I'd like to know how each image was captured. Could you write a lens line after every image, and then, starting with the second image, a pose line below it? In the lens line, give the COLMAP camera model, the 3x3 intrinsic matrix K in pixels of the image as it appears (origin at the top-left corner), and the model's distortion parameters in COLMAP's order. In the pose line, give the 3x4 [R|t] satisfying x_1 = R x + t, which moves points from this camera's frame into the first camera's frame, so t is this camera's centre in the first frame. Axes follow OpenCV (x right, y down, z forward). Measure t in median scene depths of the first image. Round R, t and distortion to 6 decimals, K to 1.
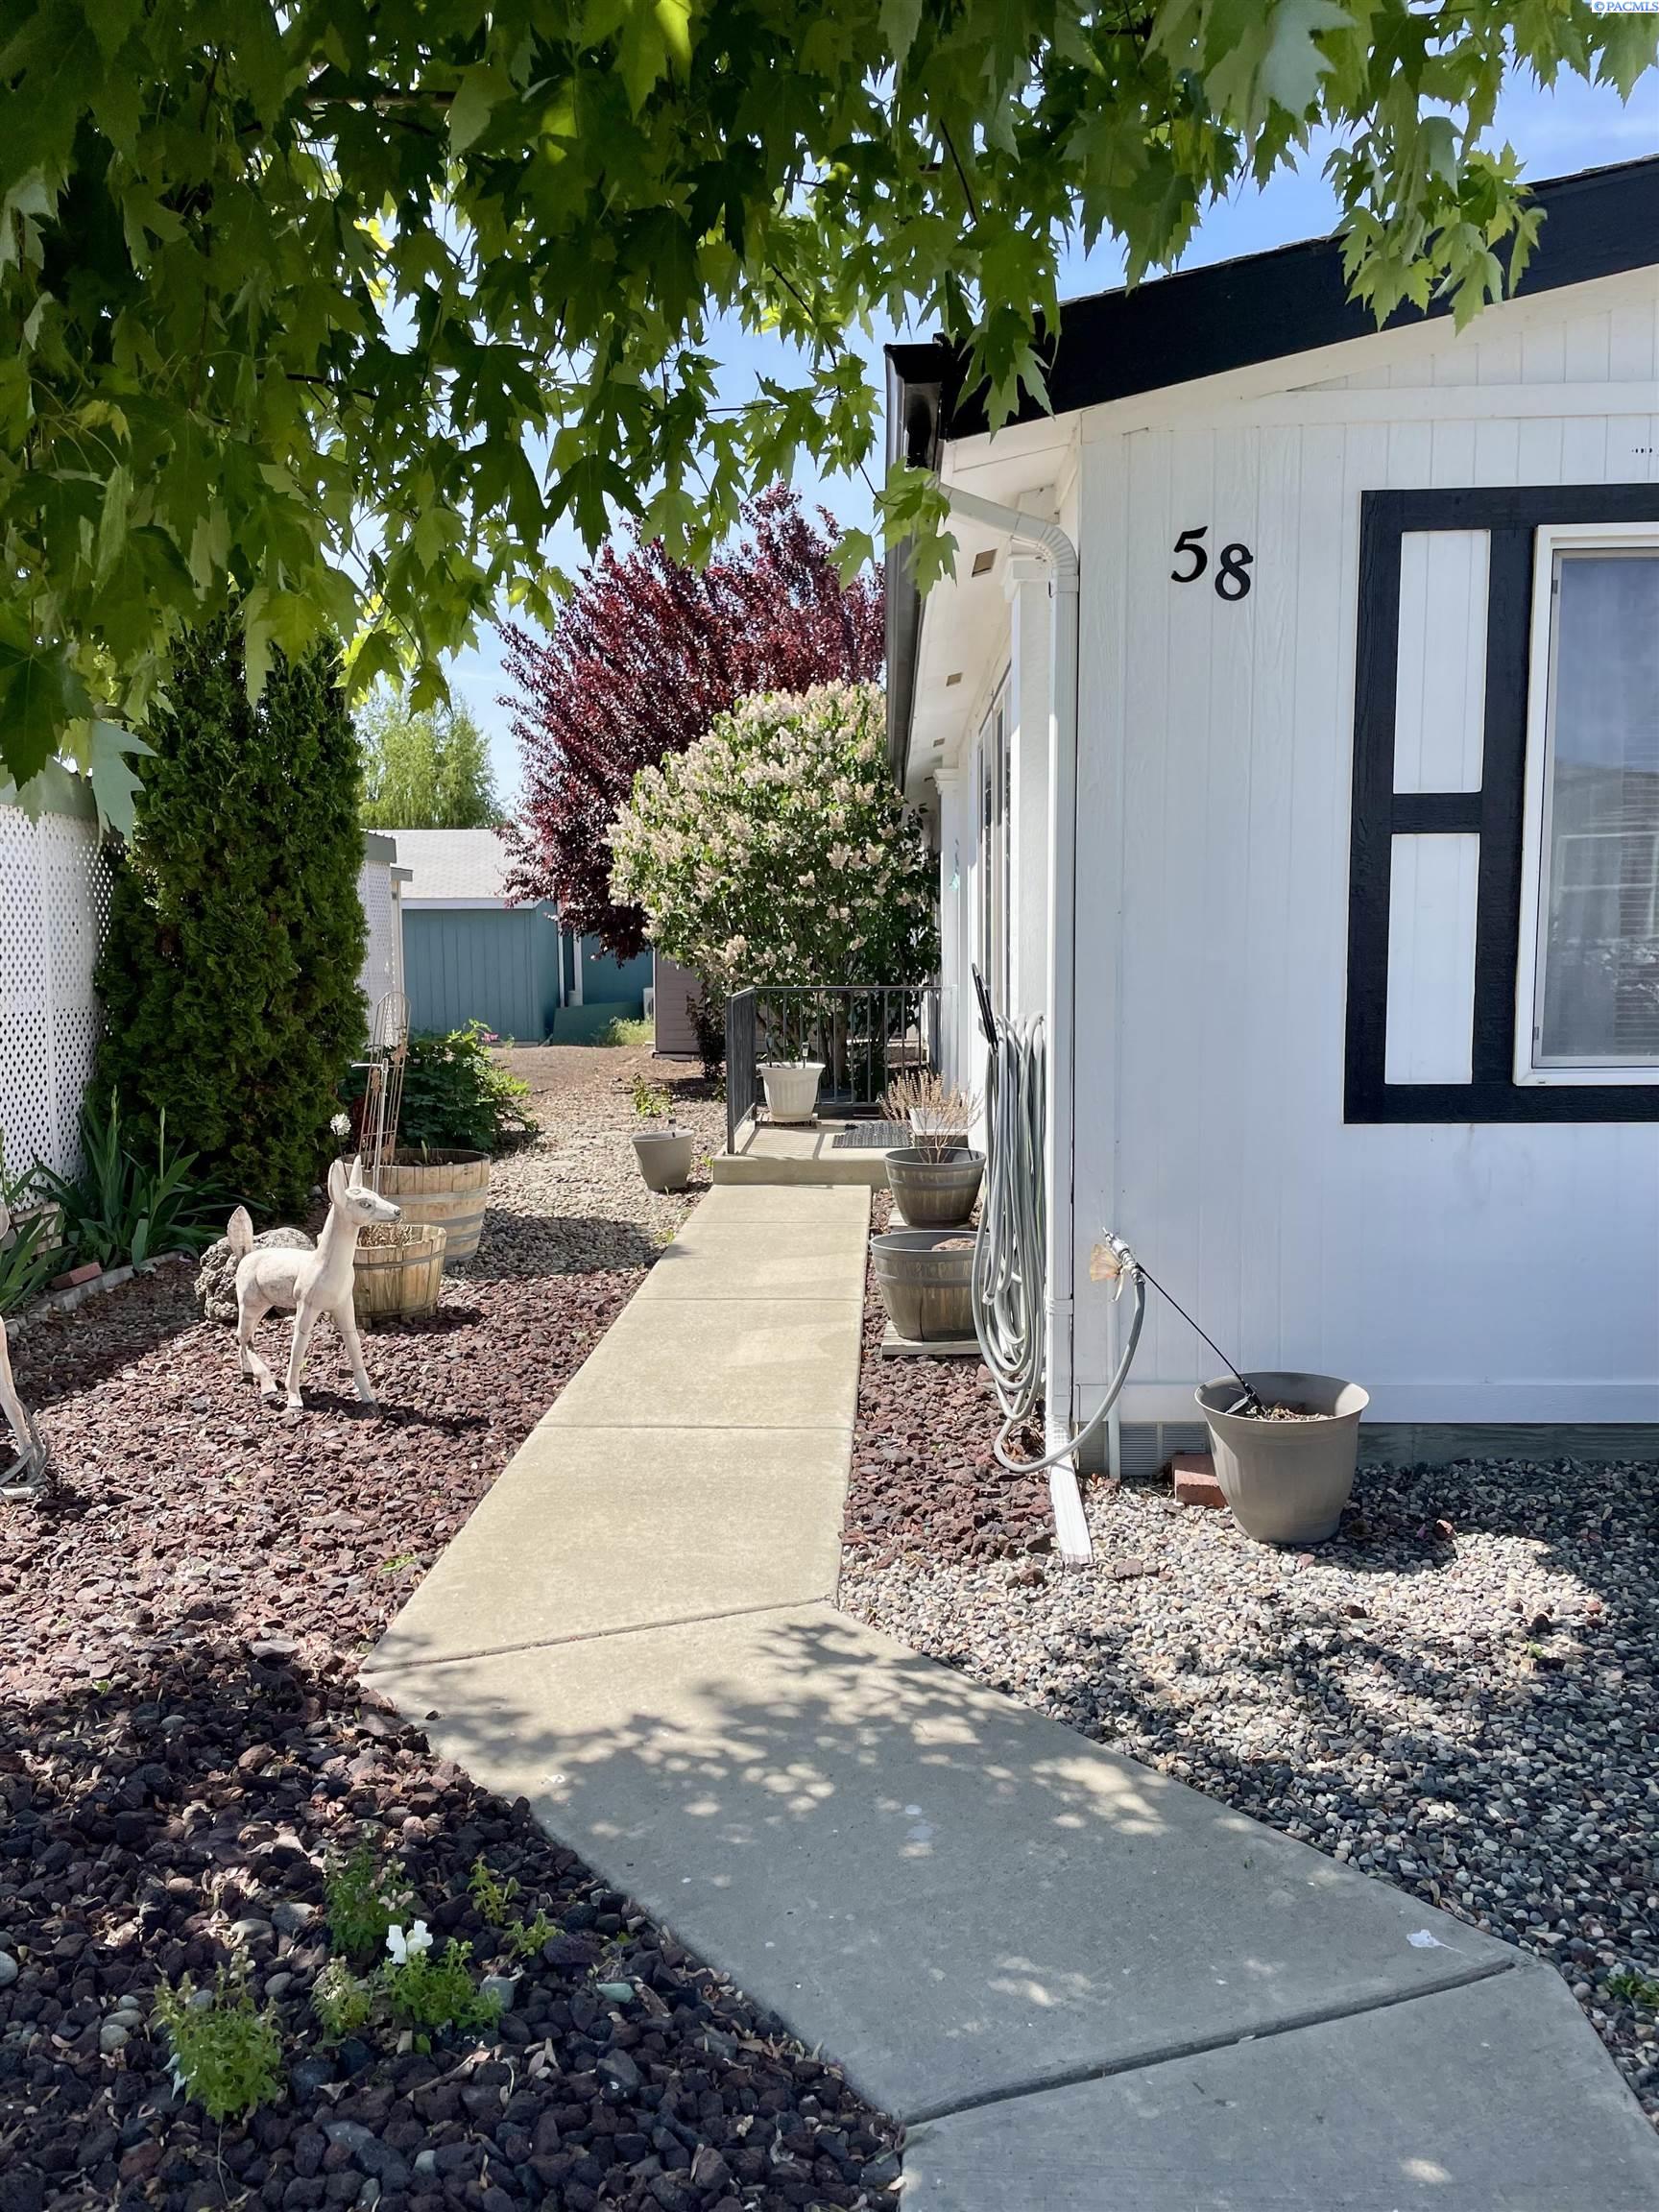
lens RADIAL K [[1653.6, 0, 829.5], [0, 1653.6, 1106.0], [0, 0, 1]] dist [0.089929, -0.118622]
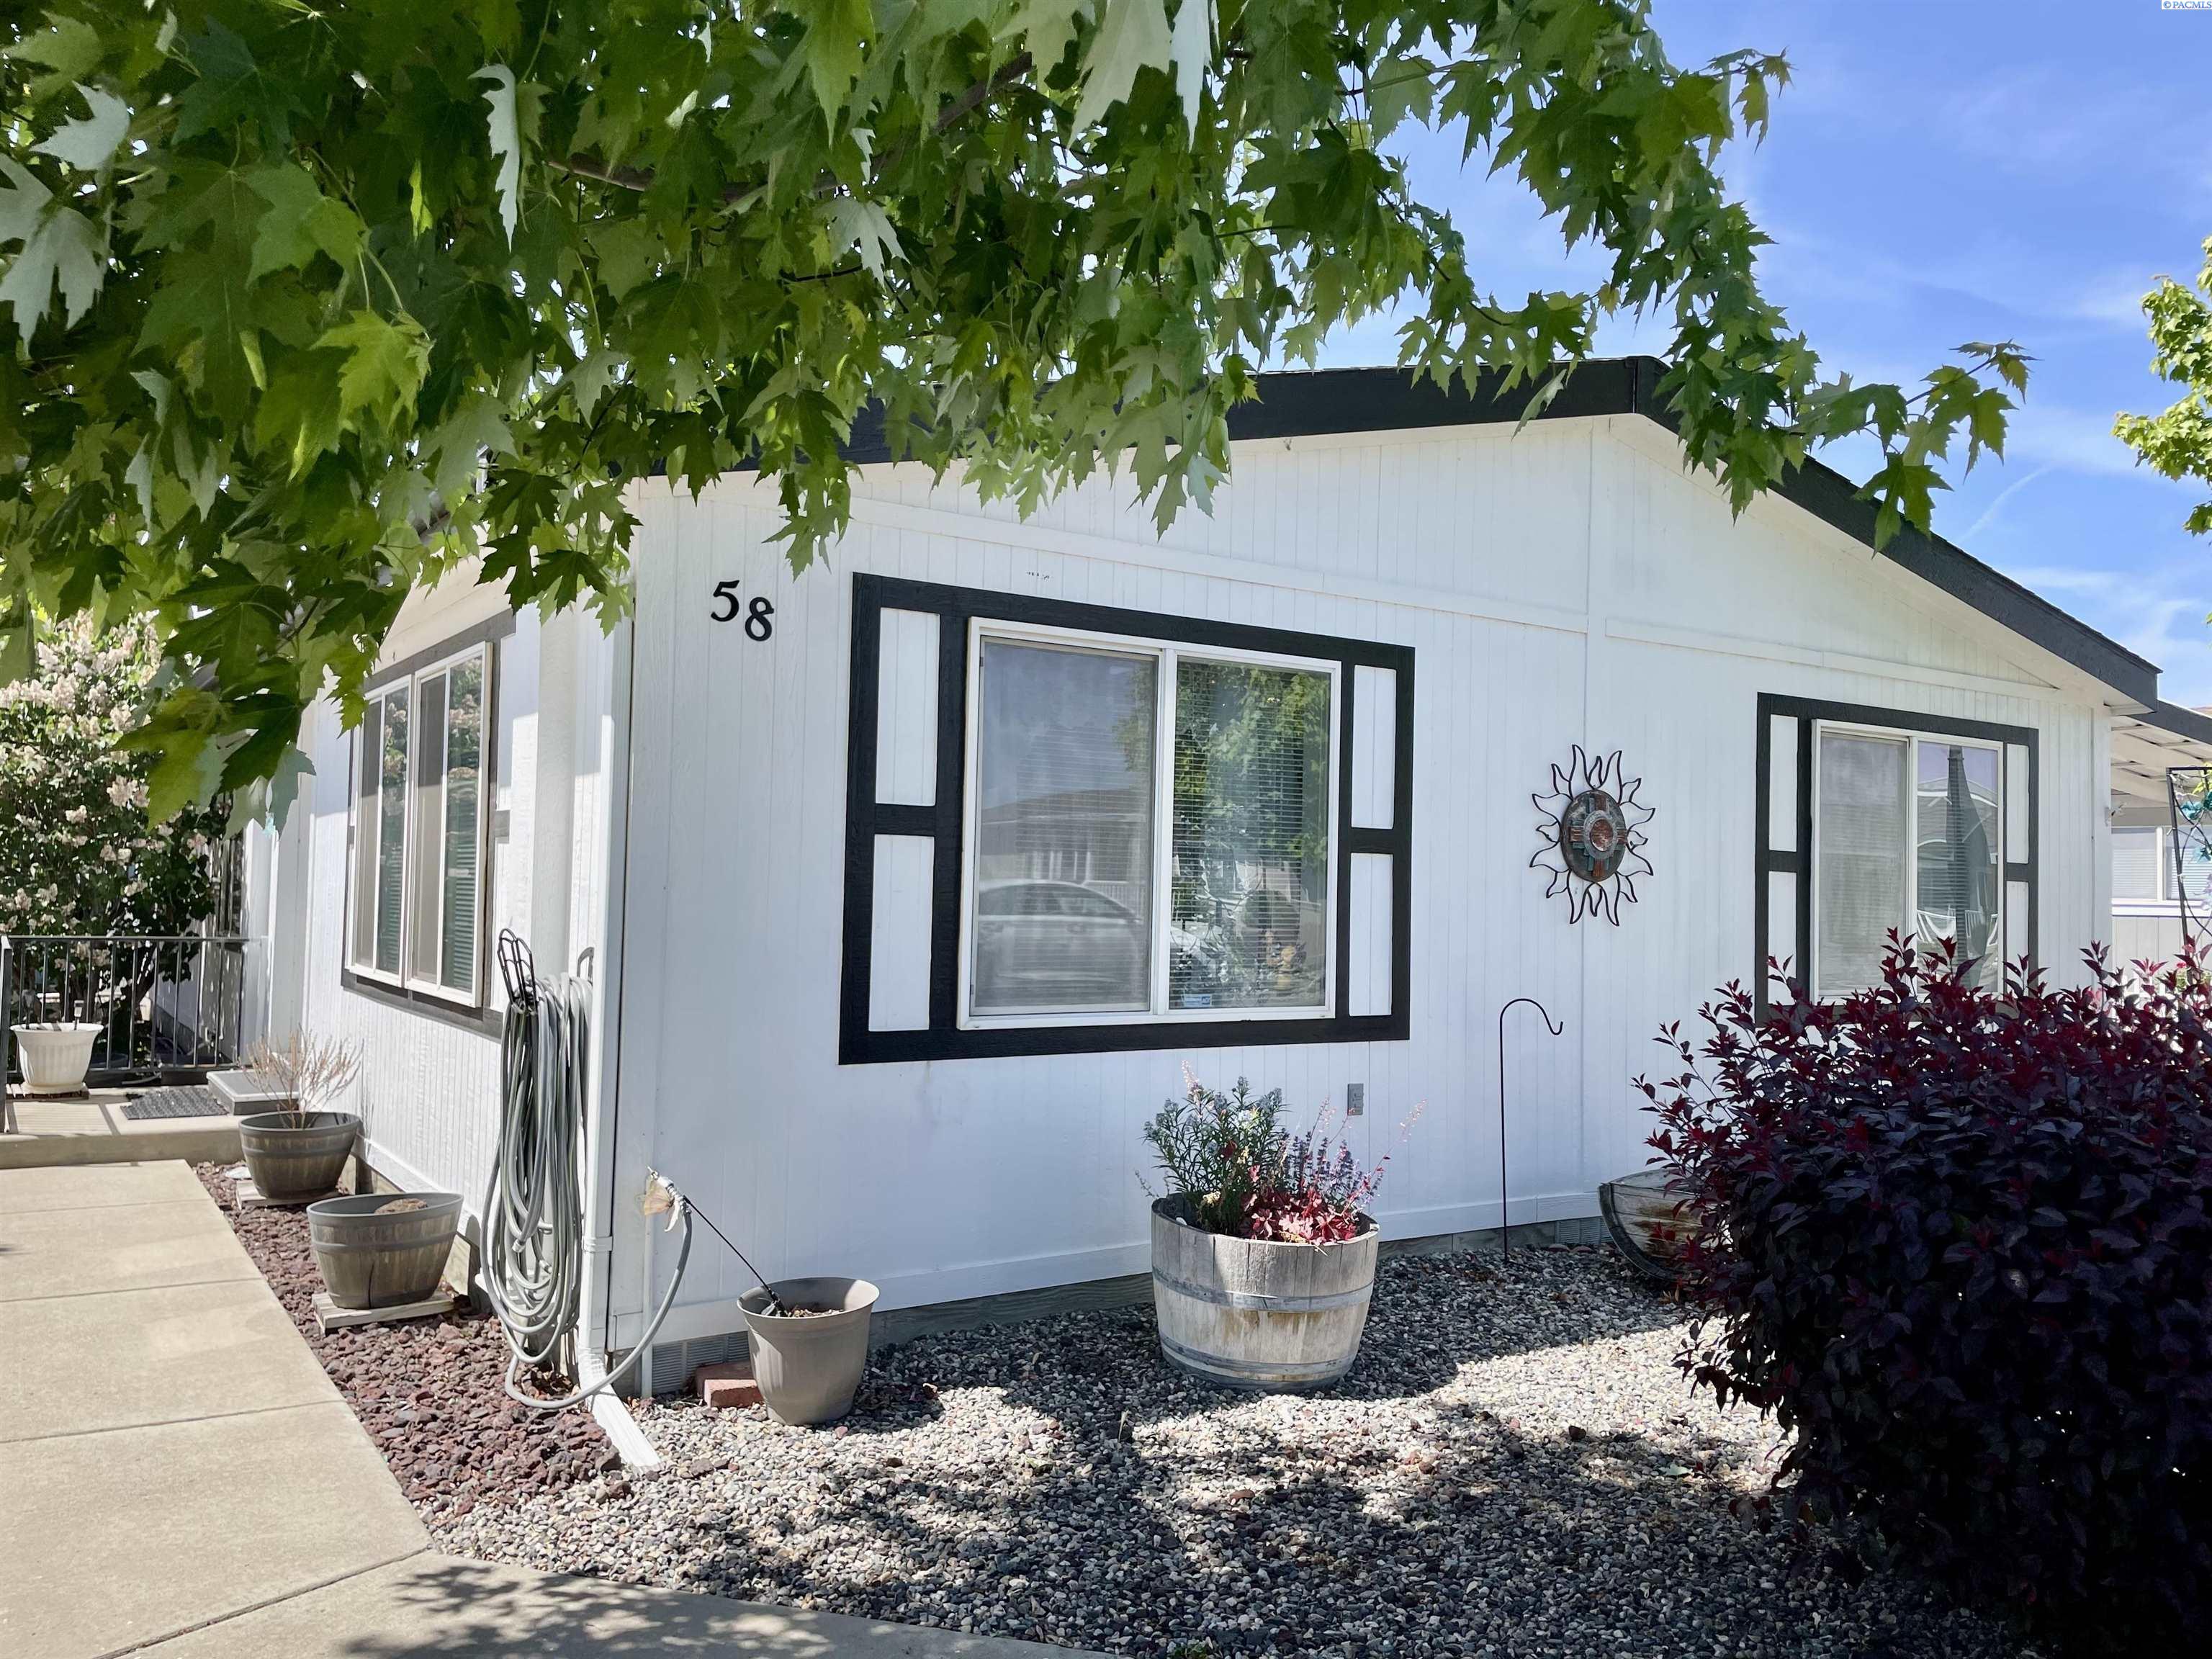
lens RADIAL K [[1653.6, 0, 1109.6], [0, 1653.6, 820.2], [0, 0, 1]] dist [0.089929, -0.118622]
pose [[0.810699, 0.051774, 0.583169, -0.271417], [0.029814, 0.991139, -0.129441, -0.003889], [-0.584703, 0.122324, 0.801972, -0.129201]]
